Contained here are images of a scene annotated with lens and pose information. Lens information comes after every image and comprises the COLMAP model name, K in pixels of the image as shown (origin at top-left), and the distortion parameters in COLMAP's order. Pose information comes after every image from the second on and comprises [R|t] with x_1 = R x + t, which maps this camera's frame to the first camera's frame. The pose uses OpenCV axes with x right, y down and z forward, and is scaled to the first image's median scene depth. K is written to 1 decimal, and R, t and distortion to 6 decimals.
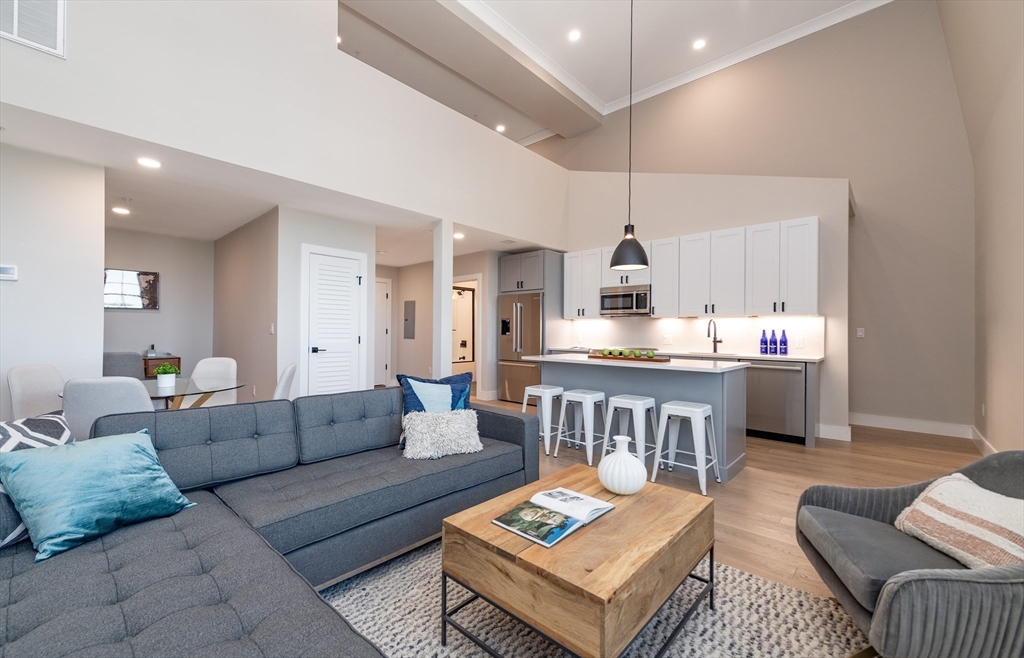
lens RADIAL K [[413.9, 0, 501.7], [0, 413.9, 328.1], [0, 0, 1]] dist [0.000935, 0.000042]
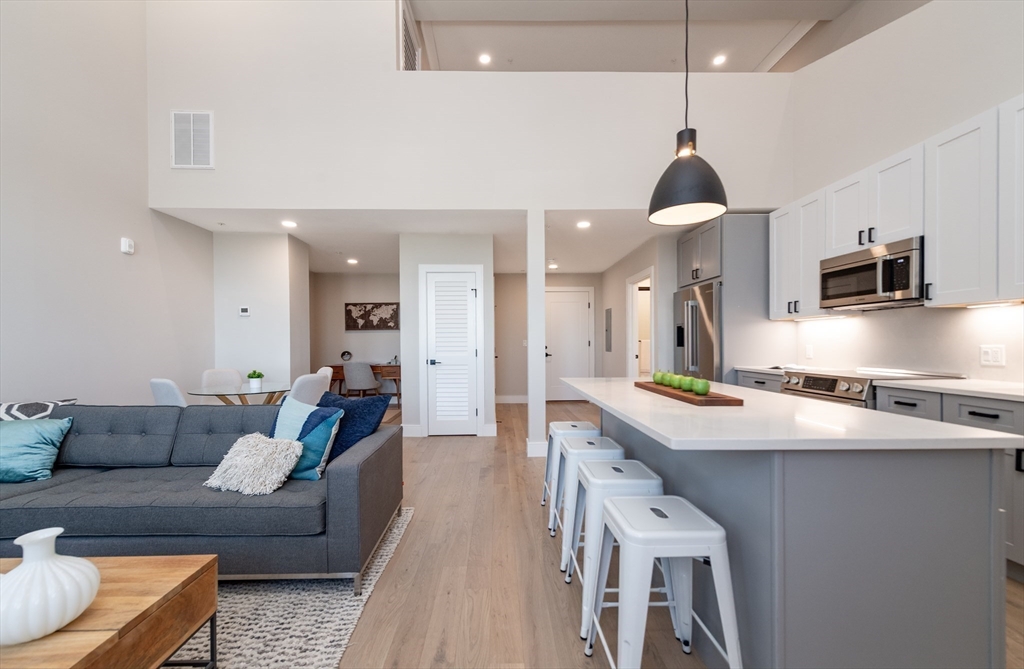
lens RADIAL K [[400.9, 0, 498.2], [0, 400.9, 347.5], [0, 0, 1]] dist [0.001639, -0.000104]
pose [[0.690268, -0.005121, -0.723536, 0.398674], [0.018283, 0.999779, 0.010367, 0.006274], [0.723323, -0.020385, 0.690209, 0.388393]]
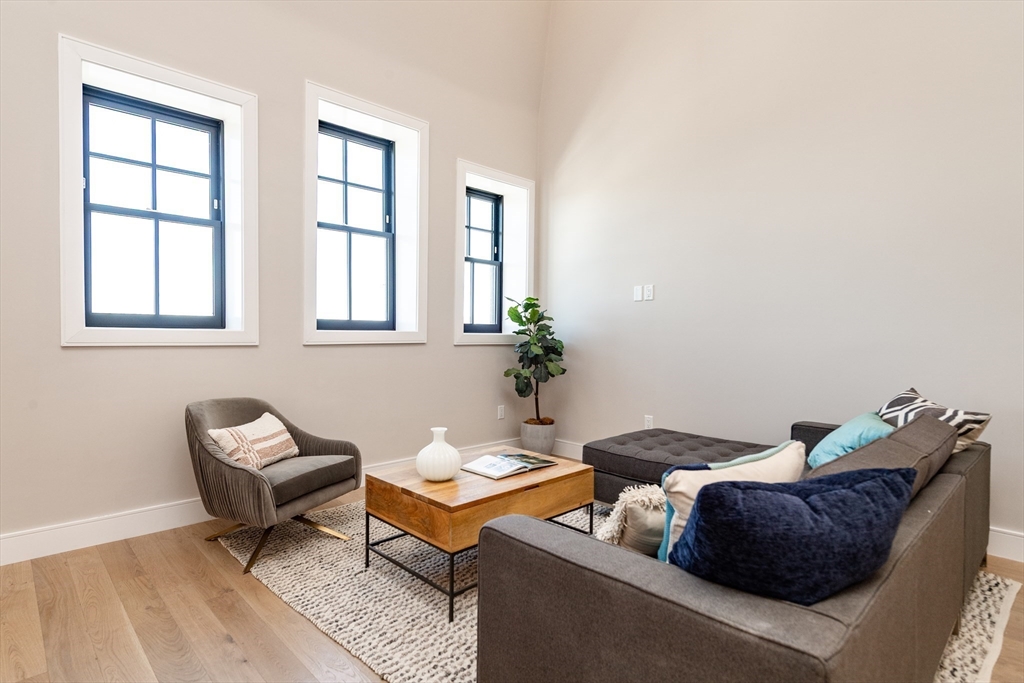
lens RADIAL K [[530.1, 0, 506.9], [0, 530.1, 338.5], [0, 0, 1]] dist [0.003208, 0.000699]
pose [[-0.998531, -0.016944, 0.051466, 0.024655], [-0.016954, 0.999856, 0.000245, 0.011352], [-0.051463, -0.000628, -0.998675, 0.833055]]
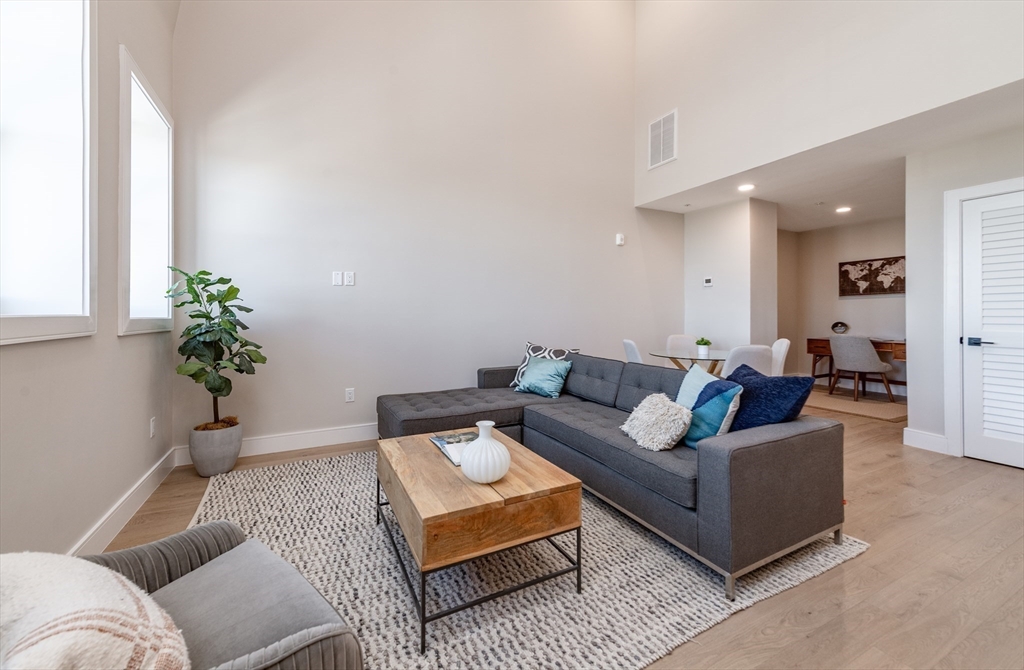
lens RADIAL K [[394.2, 0, 506.3], [0, 394.2, 316.0], [0, 0, 1]] dist [0.002434, 0.000131]
pose [[-0.351000, -0.005196, -0.936361, 0.401791], [0.008151, 0.999930, -0.008605, 0.009787], [0.936340, -0.010653, -0.350933, 0.489495]]
